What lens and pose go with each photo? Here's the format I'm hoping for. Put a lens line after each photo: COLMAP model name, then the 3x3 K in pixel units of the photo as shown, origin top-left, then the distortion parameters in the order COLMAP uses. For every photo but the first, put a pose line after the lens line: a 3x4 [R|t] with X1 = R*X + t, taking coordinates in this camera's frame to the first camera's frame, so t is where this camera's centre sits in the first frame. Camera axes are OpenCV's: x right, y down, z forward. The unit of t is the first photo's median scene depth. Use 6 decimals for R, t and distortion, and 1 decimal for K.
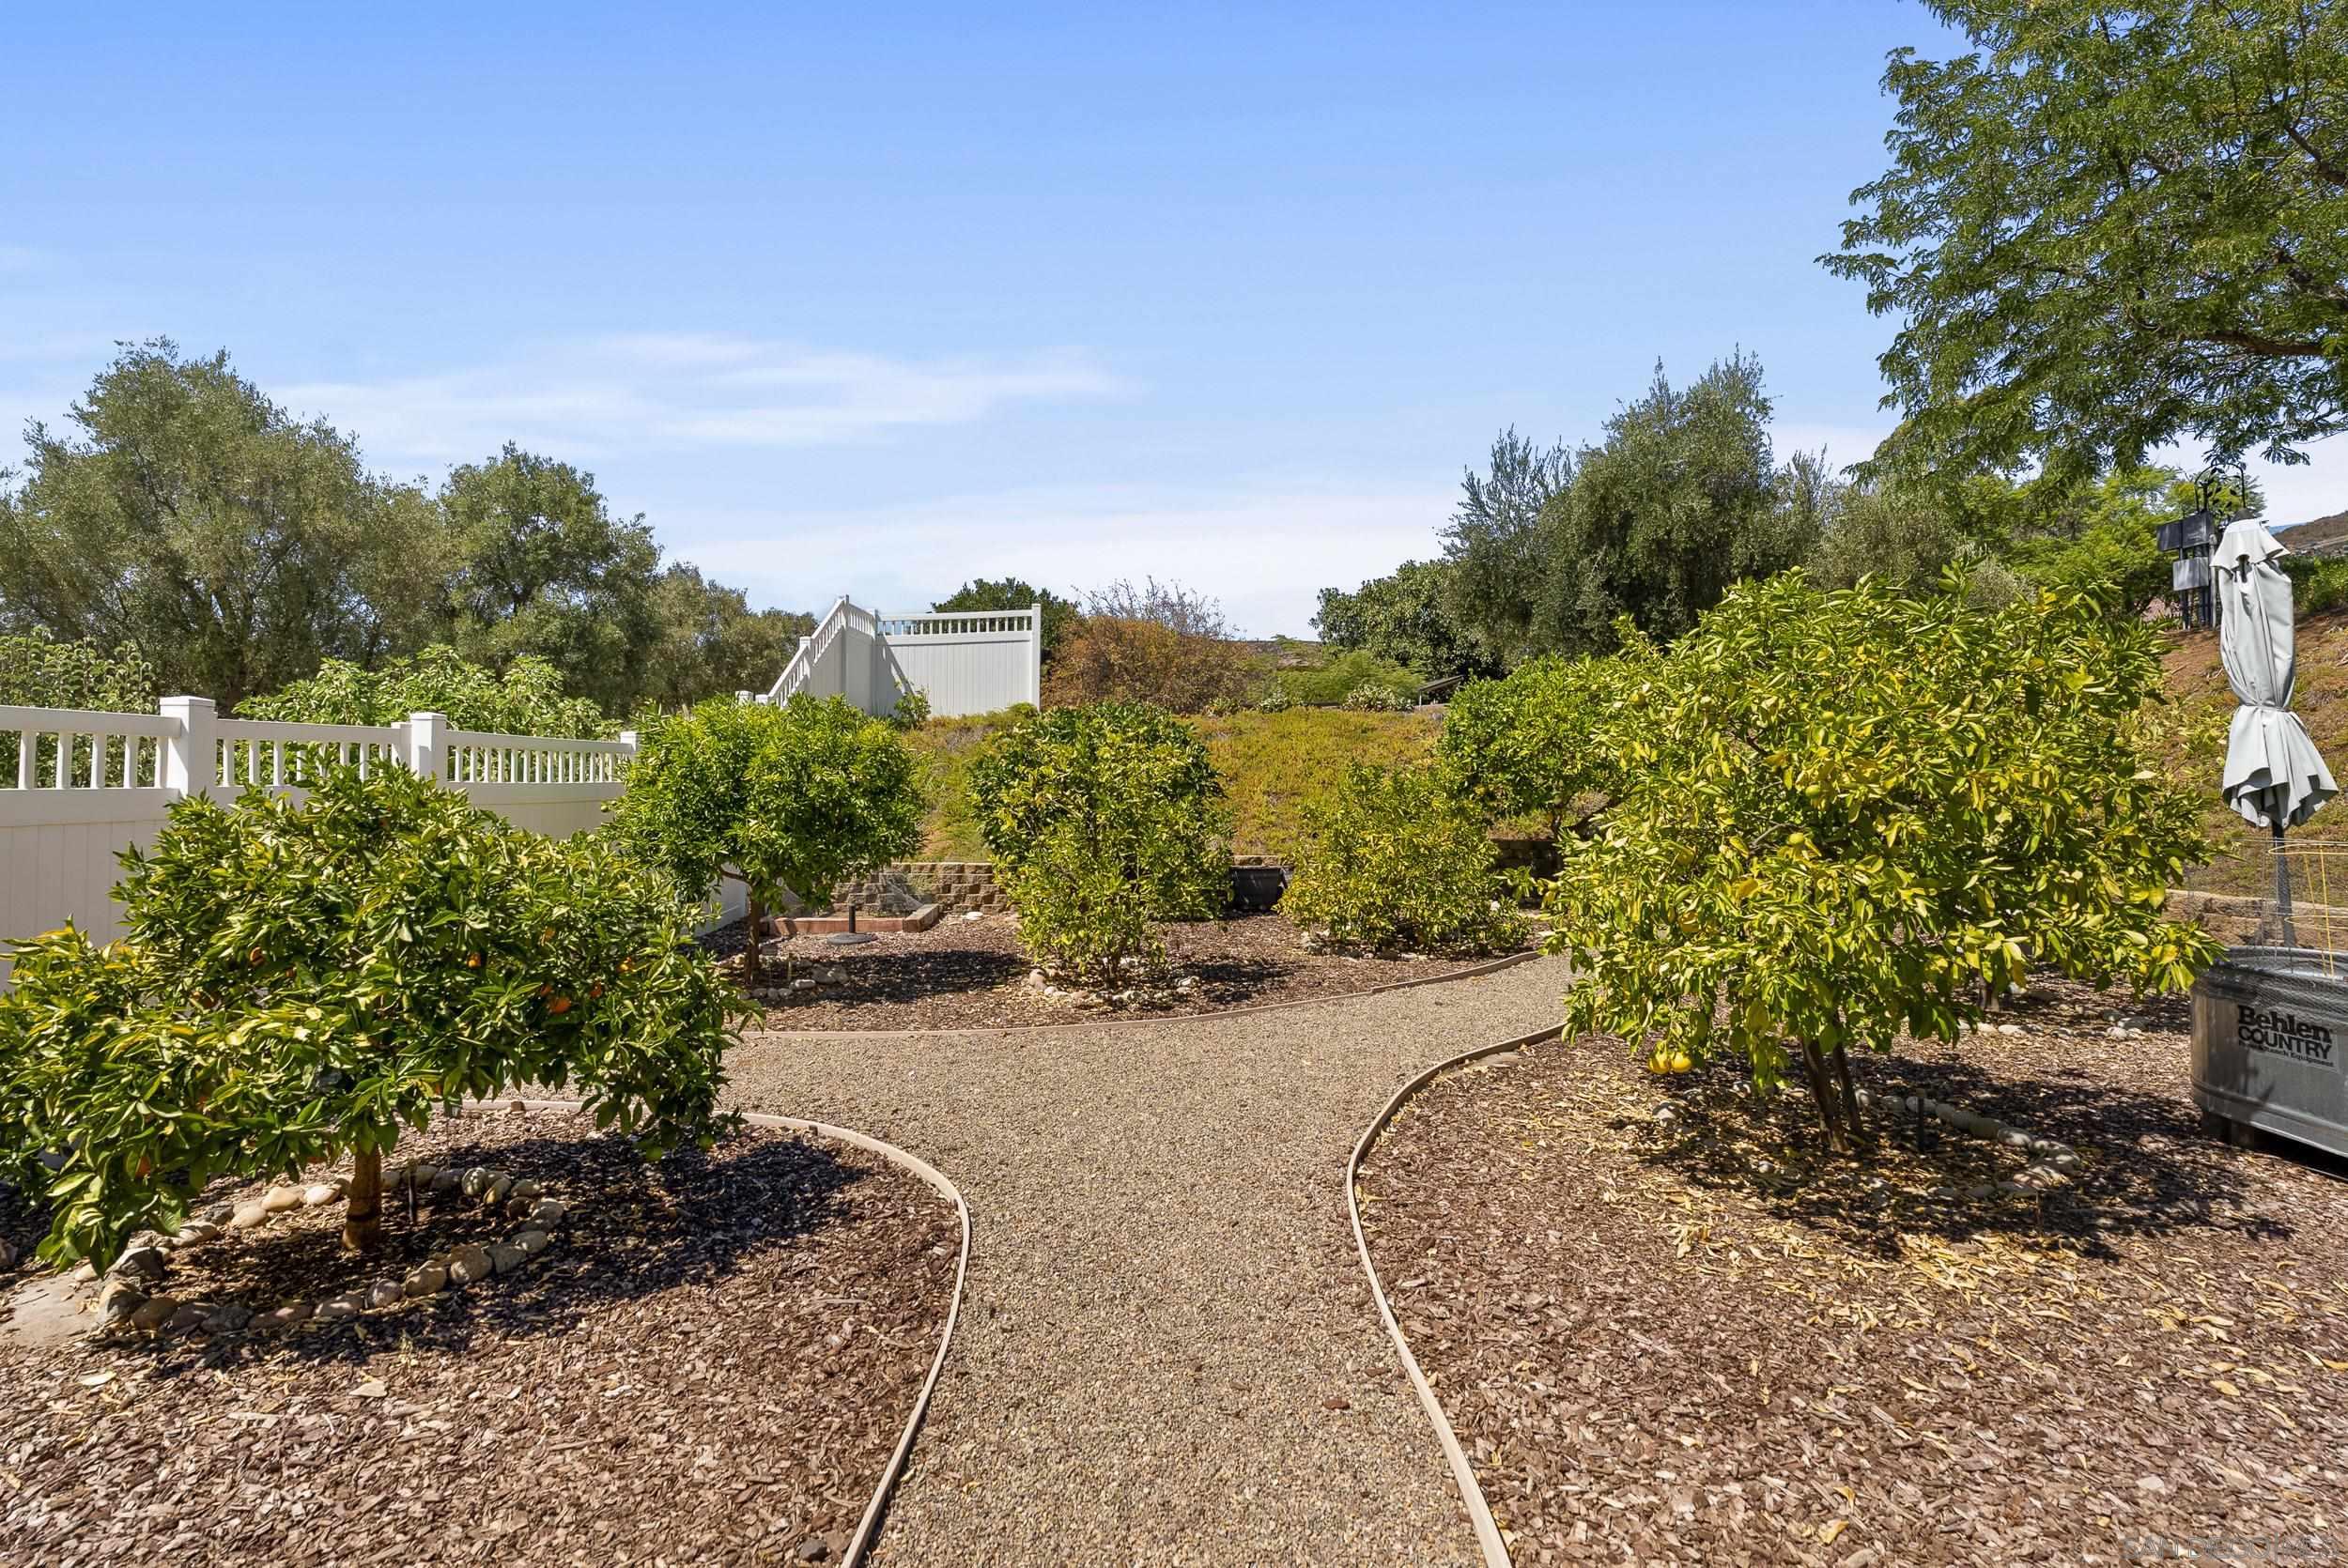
lens RADIAL K [[1081.8, 0, 1167.8], [0, 1081.8, 760.7], [0, 0, 1]] dist [0.001002, 0.001601]
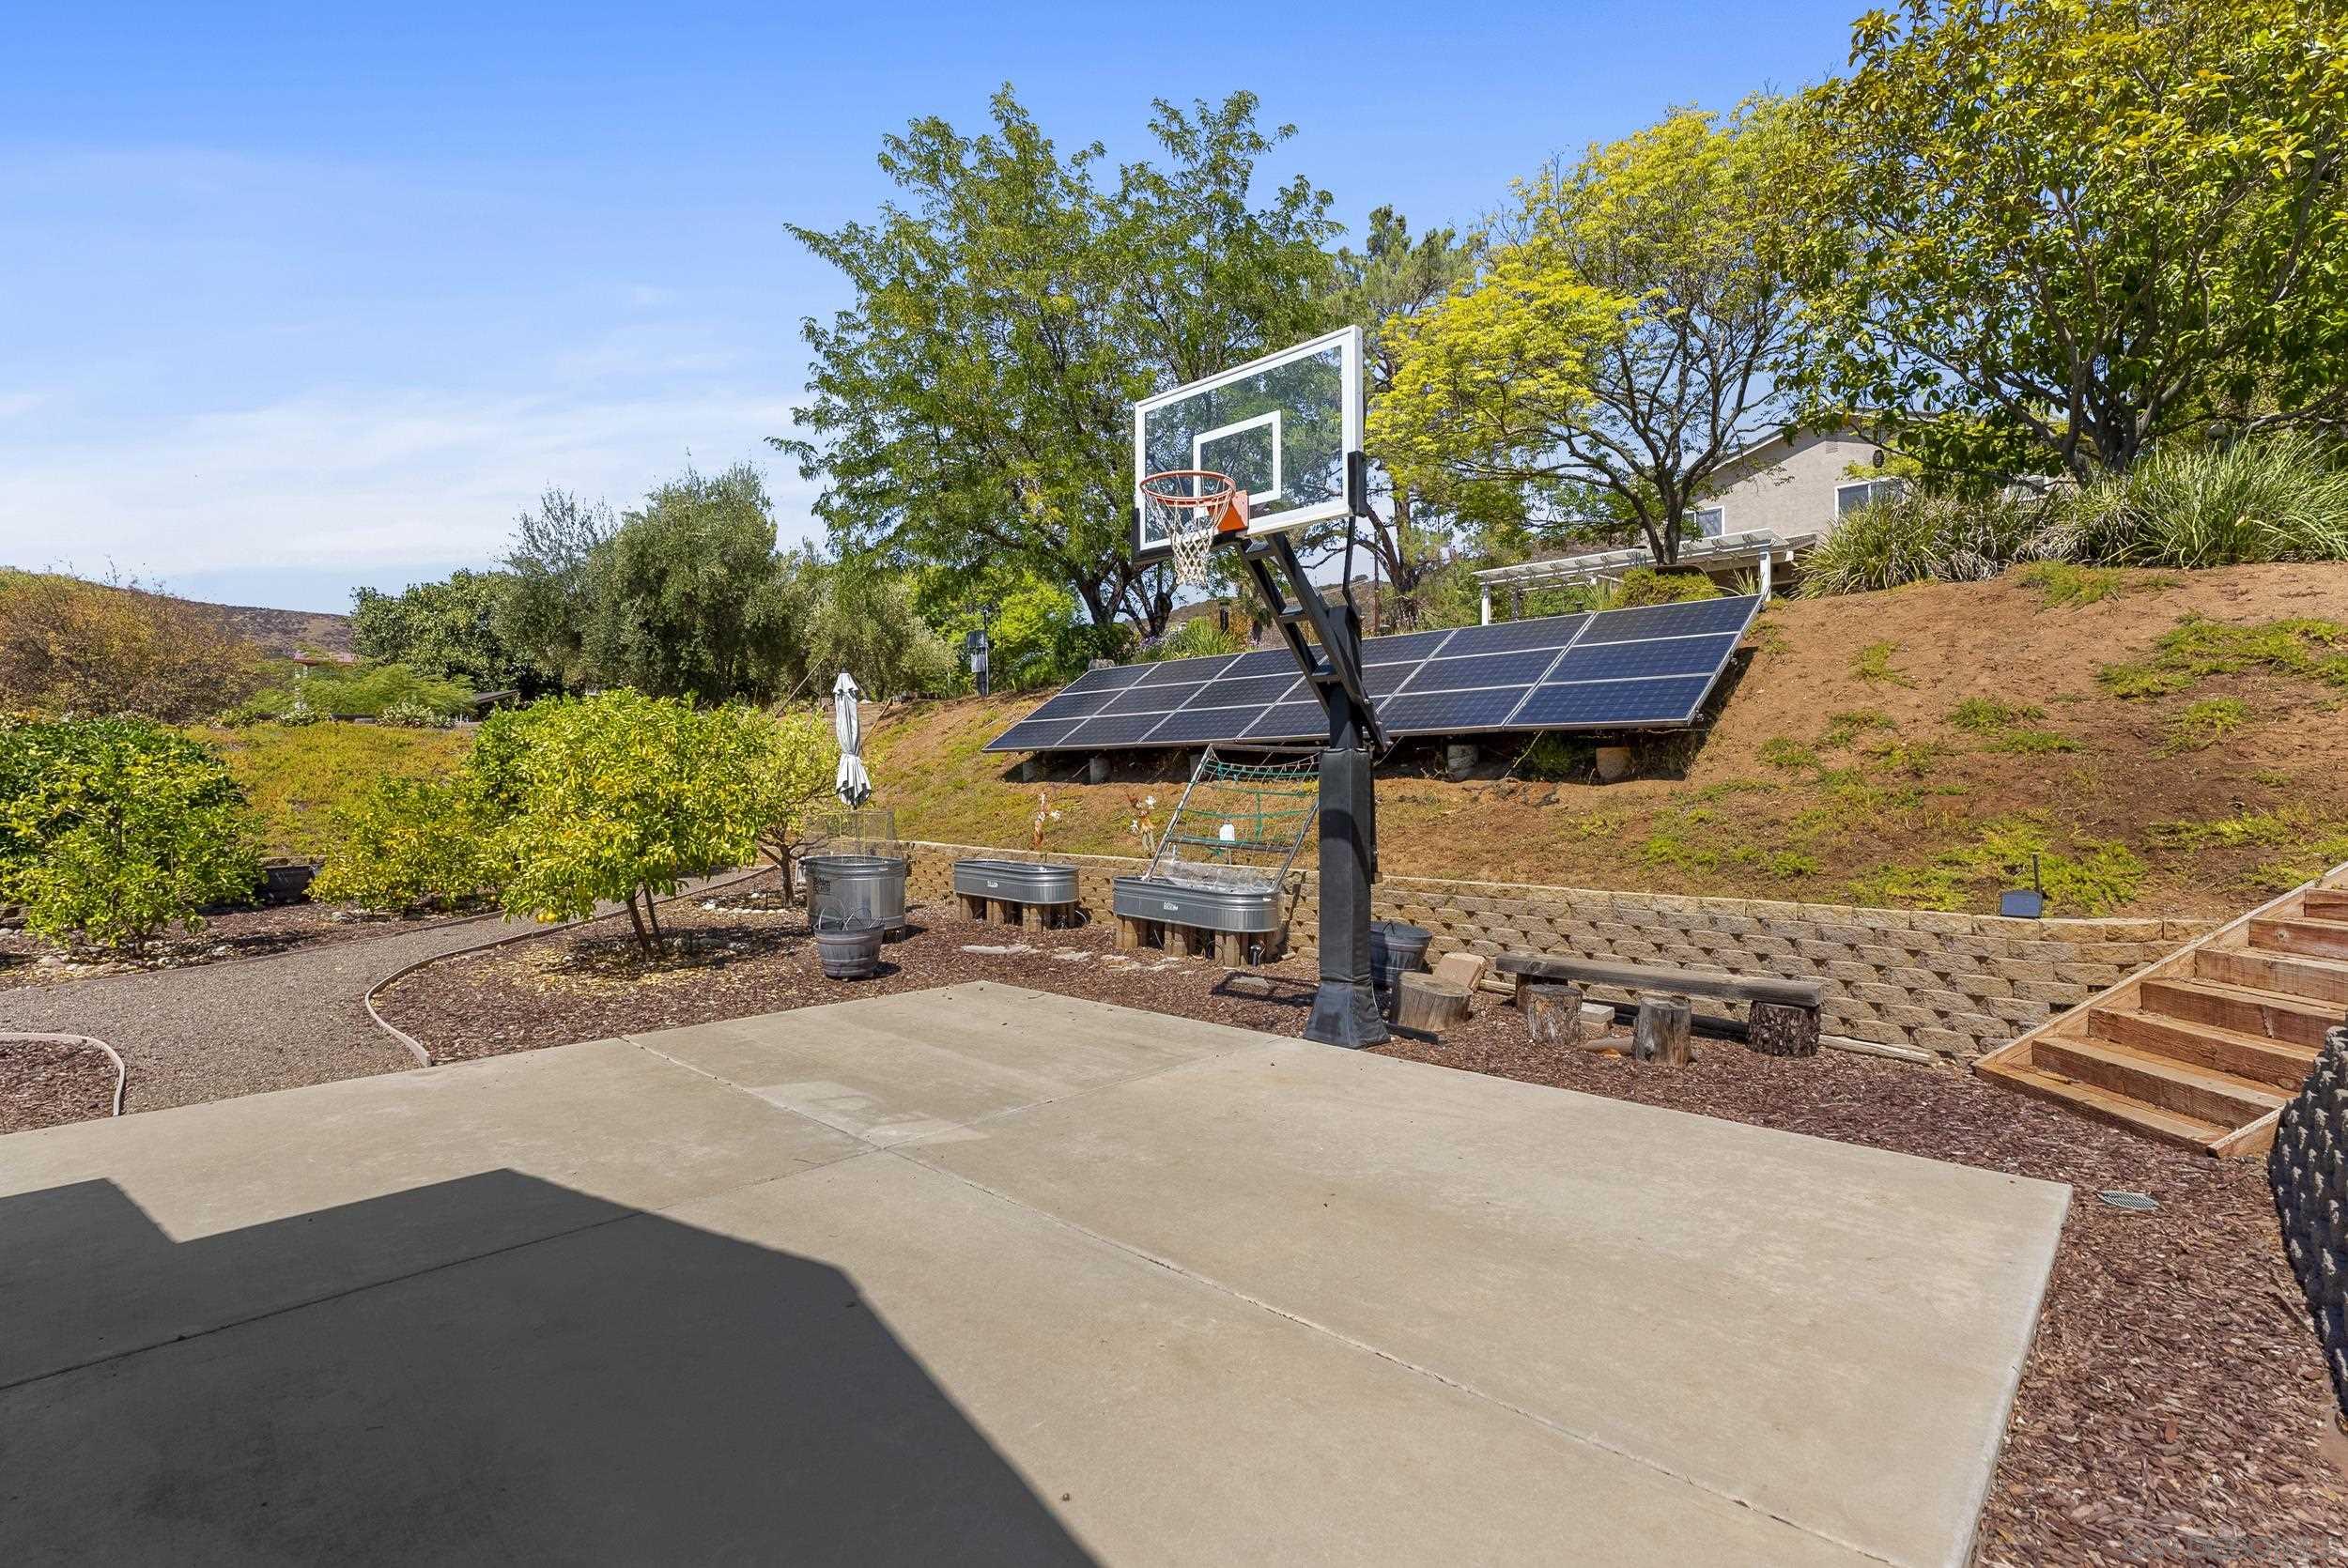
lens RADIAL K [[1081.8, 0, 1167.8], [0, 1081.8, 760.7], [0, 0, 1]] dist [0.001002, 0.001601]
pose [[0.708078, 0.004484, 0.706120, -0.065185], [-0.002126, 0.999989, -0.004217, -0.010900], [-0.706131, 0.001485, 0.708080, -0.480559]]
